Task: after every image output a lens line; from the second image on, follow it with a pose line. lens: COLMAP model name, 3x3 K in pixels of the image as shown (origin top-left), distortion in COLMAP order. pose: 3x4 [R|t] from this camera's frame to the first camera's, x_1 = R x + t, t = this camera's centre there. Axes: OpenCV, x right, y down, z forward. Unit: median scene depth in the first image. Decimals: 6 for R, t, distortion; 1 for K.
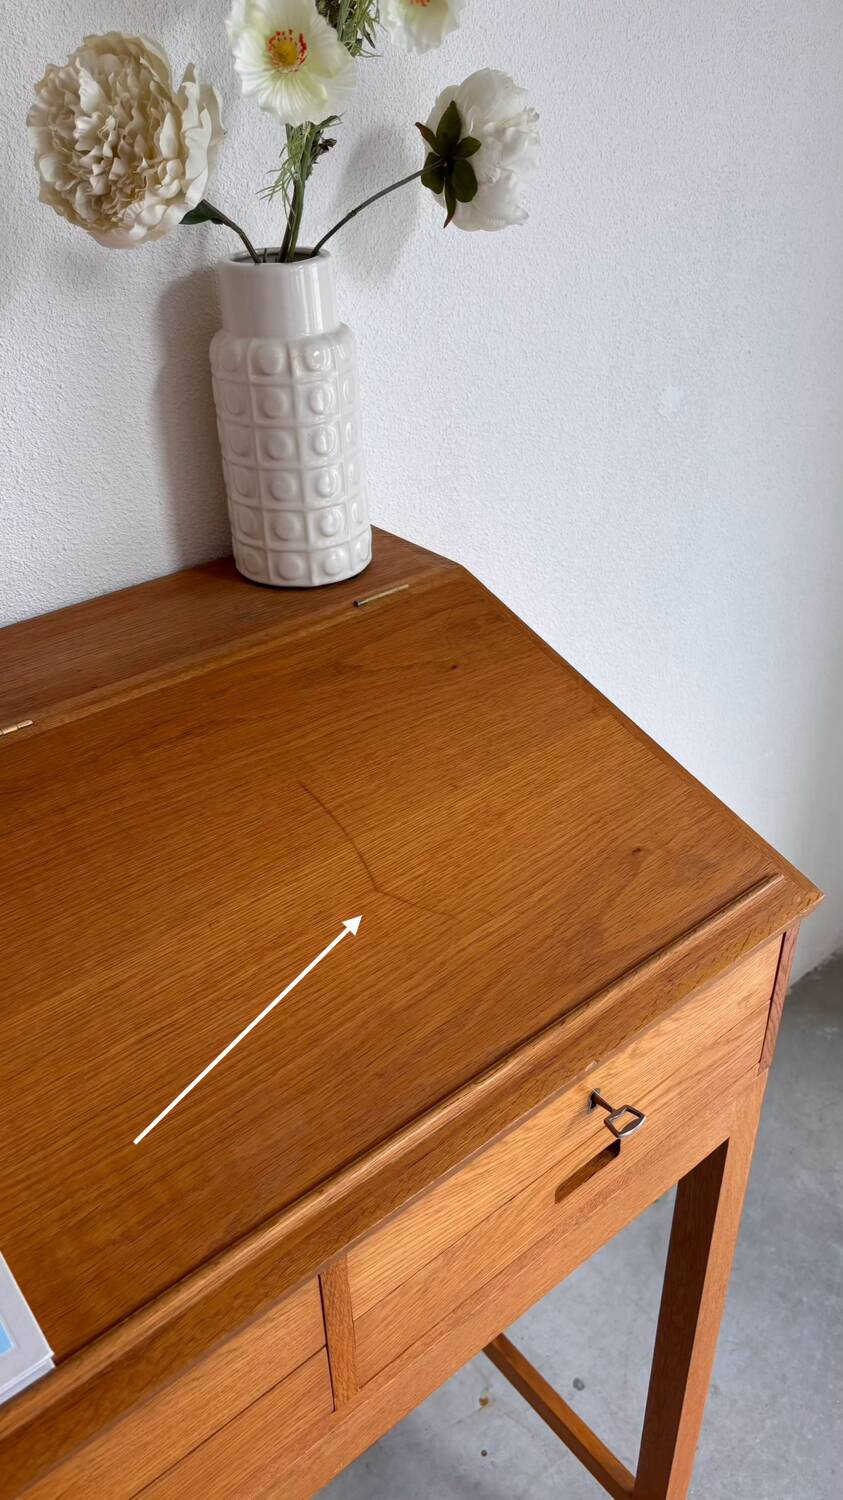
lens RADIAL K [[1136.9, 0, 400.5], [0, 1136.9, 748.0], [0, 0, 1]] dist [0.050873, -0.061252]
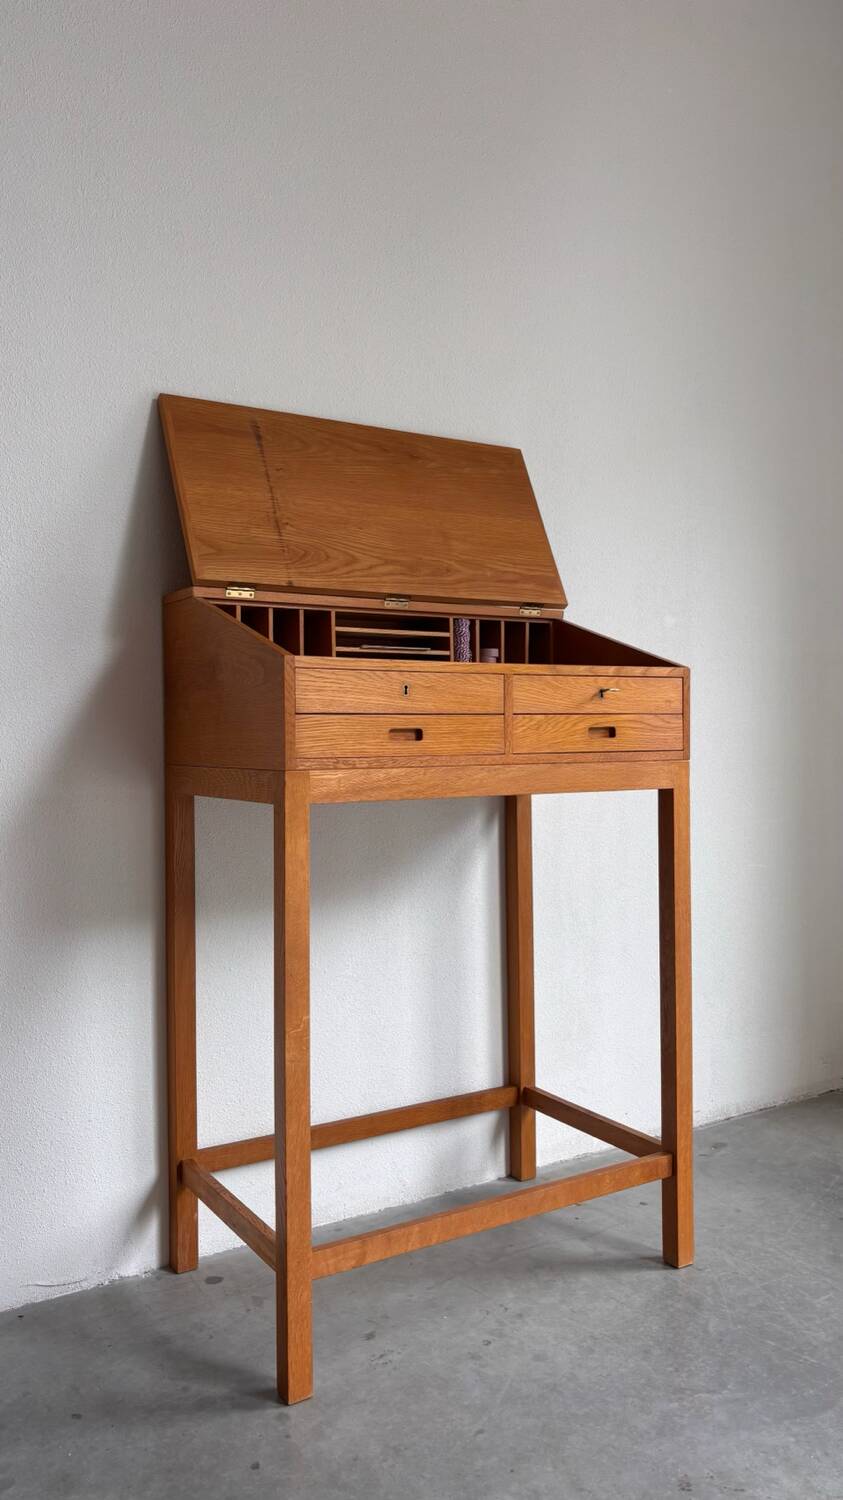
lens RADIAL K [[1136.9, 0, 414.4], [0, 1136.9, 749.4], [0, 0, 1]] dist [0.050873, -0.061252]
pose [[0.991707, 0.030169, -0.124929, 0.056165], [-0.091083, 0.850771, -0.517583, 1.607969], [0.090671, 0.524670, 0.846464, -1.111229]]
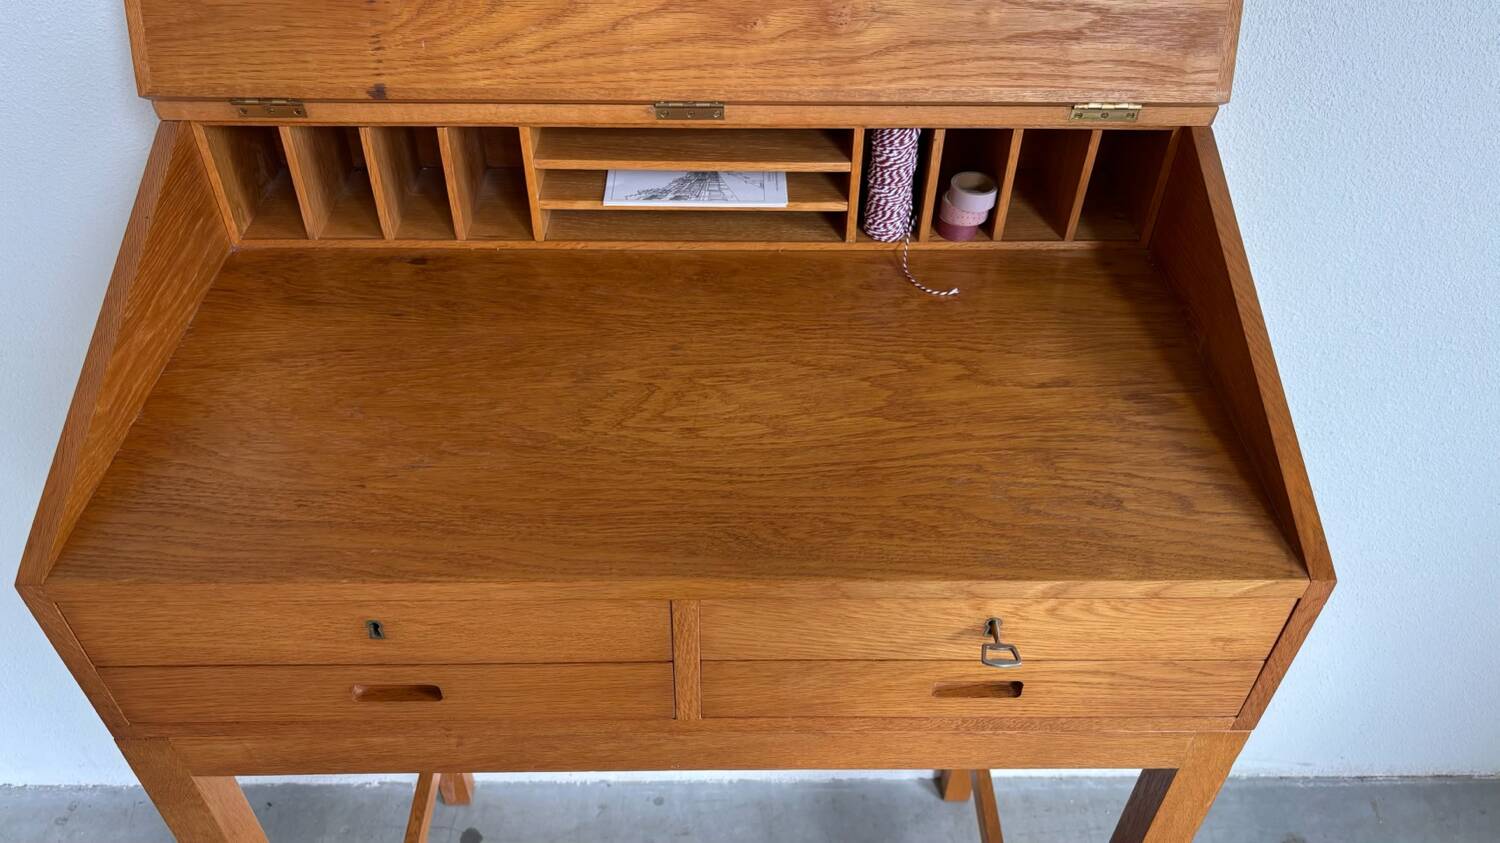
lens RADIAL K [[1136.9, 0, 742.7], [0, 1136.9, 443.4], [0, 0, 1]] dist [0.050873, -0.061252]
pose [[0.783482, 0.452866, -0.425522, 0.301781], [-0.367045, 0.889801, 0.271169, -0.032961], [0.501433, -0.056270, 0.863365, -0.002037]]
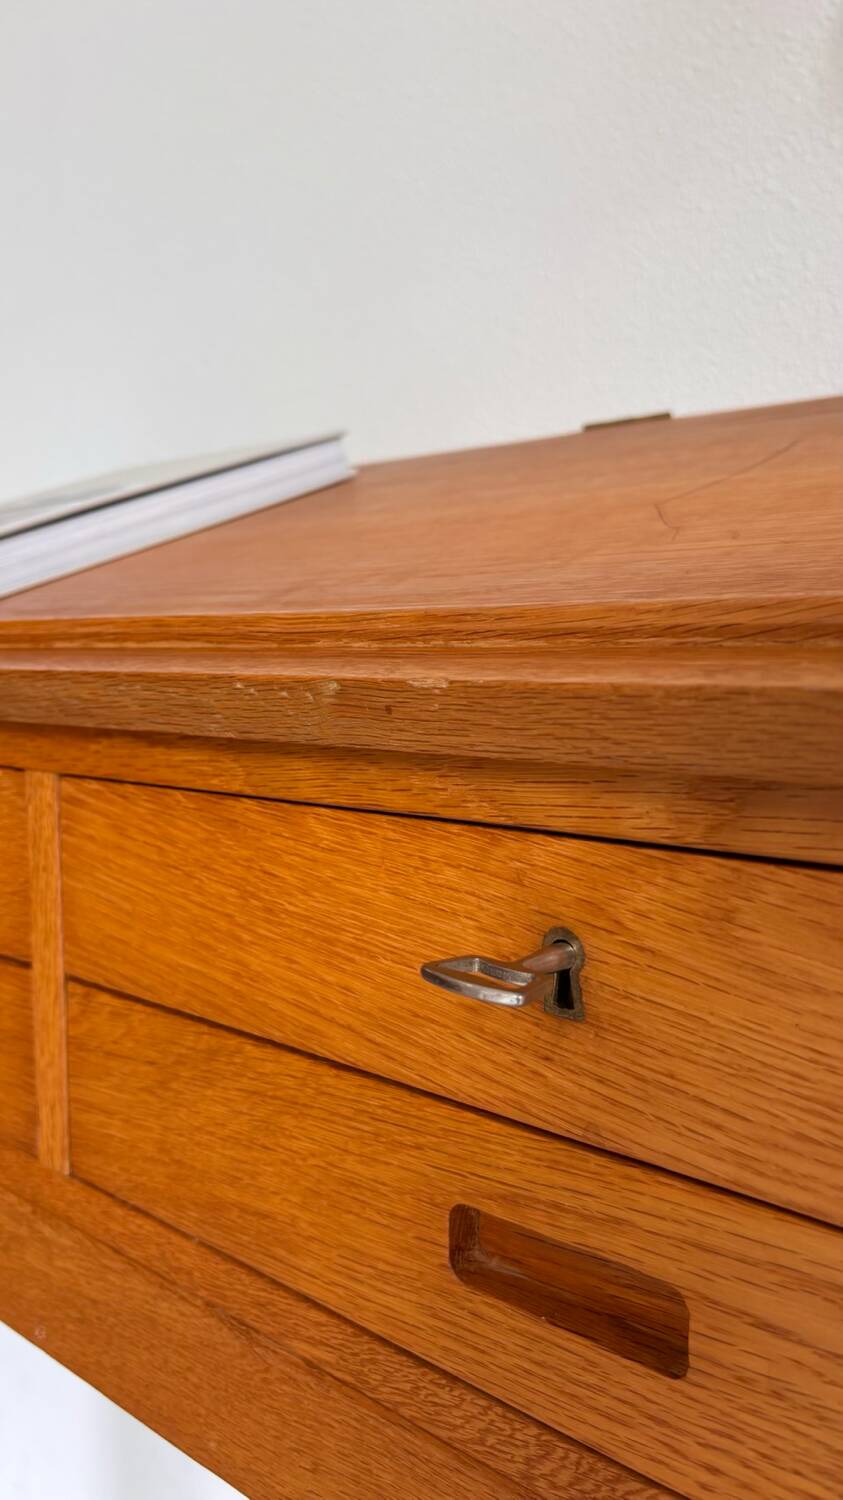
lens RADIAL K [[1136.9, 0, 426.0], [0, 1136.9, 749.6], [0, 0, 1]] dist [0.050873, -0.061252]
pose [[0.185302, 0.121197, -0.975179, 0.407358], [-0.535282, 0.844667, 0.003264, 0.231688], [0.824097, 0.521391, 0.221393, 0.726482]]
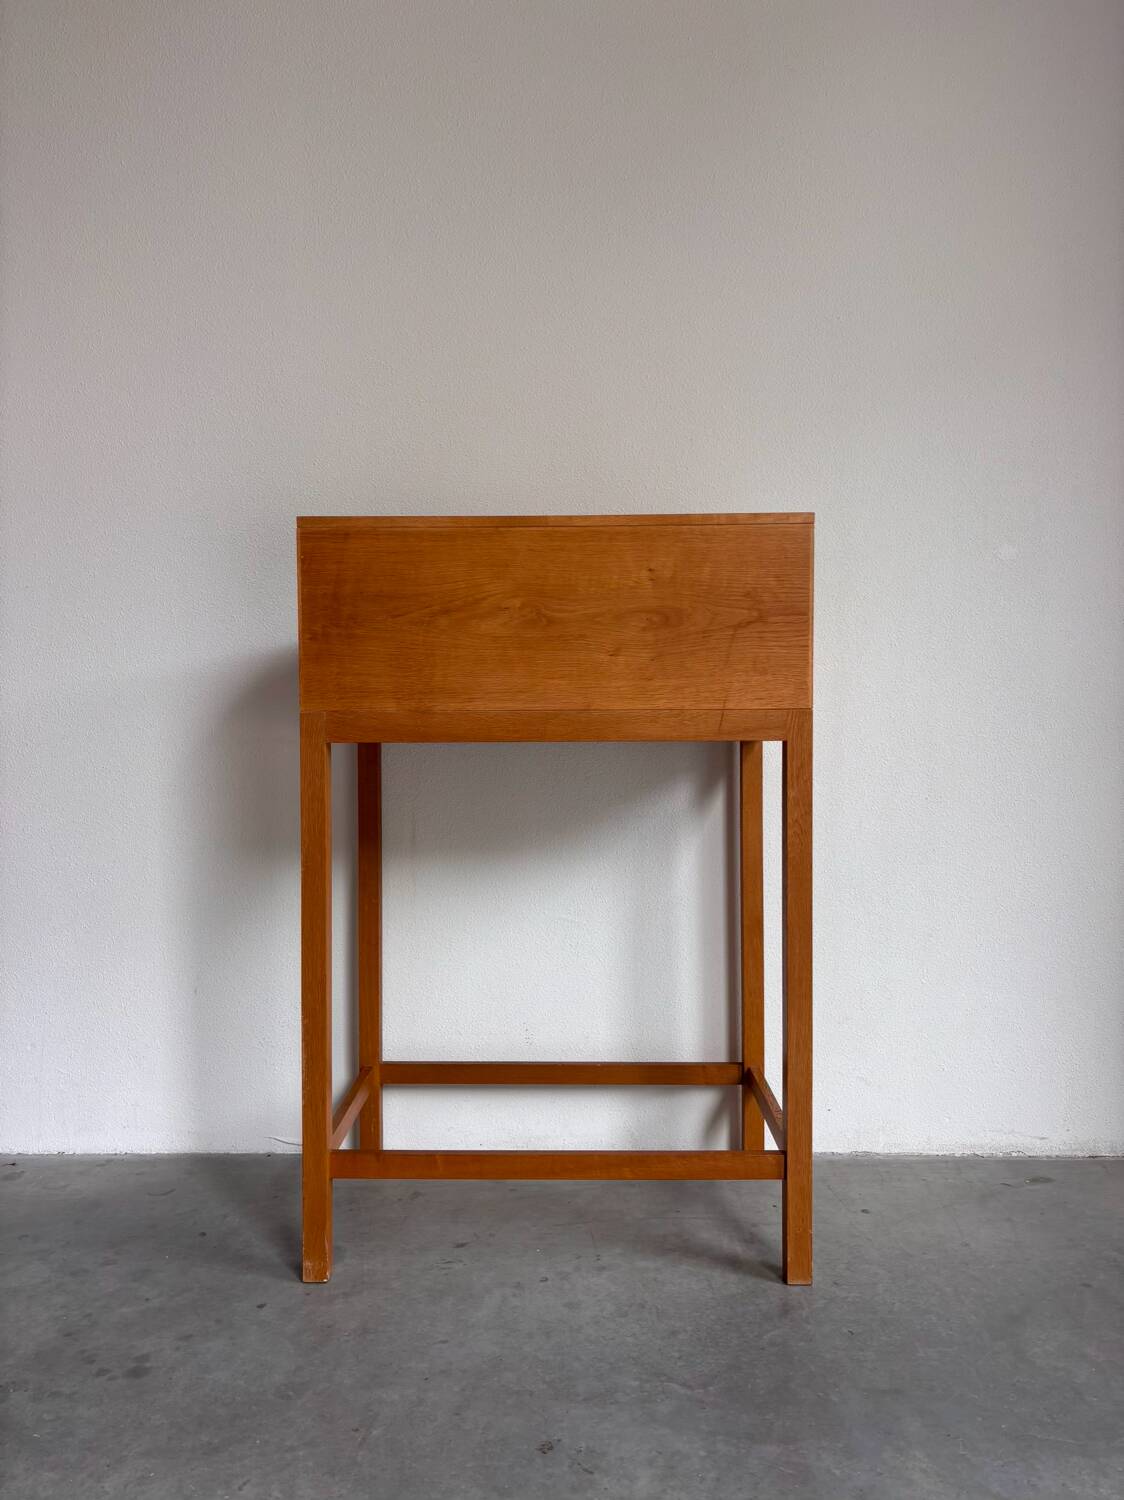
lens RADIAL K [[1135.8, 0, 550.7], [0, 1135.8, 753.4], [0, 0, 1]] dist [0.054949, -0.067817]
pose [[0.763043, 0.055557, -0.643956, 1.325663], [-0.367189, 0.857176, -0.361140, 1.349778], [0.531920, 0.512018, 0.674462, -0.662895]]
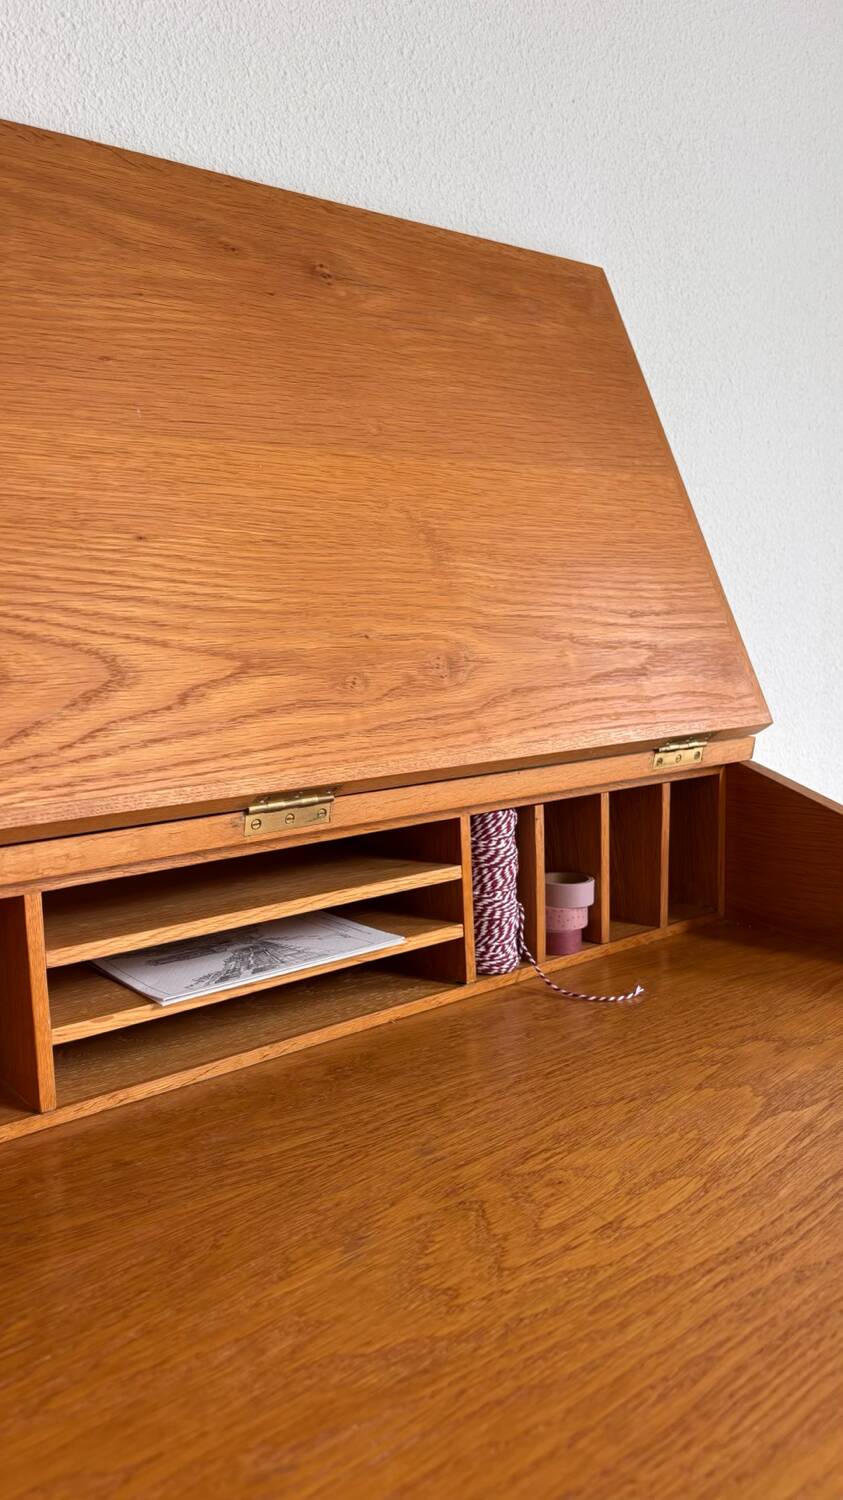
lens RADIAL K [[1136.9, 0, 409.6], [0, 1136.9, 757.1], [0, 0, 1]] dist [0.050873, -0.061252]
pose [[0.999955, 0.009448, 0.000753, -0.242405], [-0.008192, 0.901548, -0.432602, 0.268258], [-0.004766, 0.432577, 0.901584, 0.242485]]
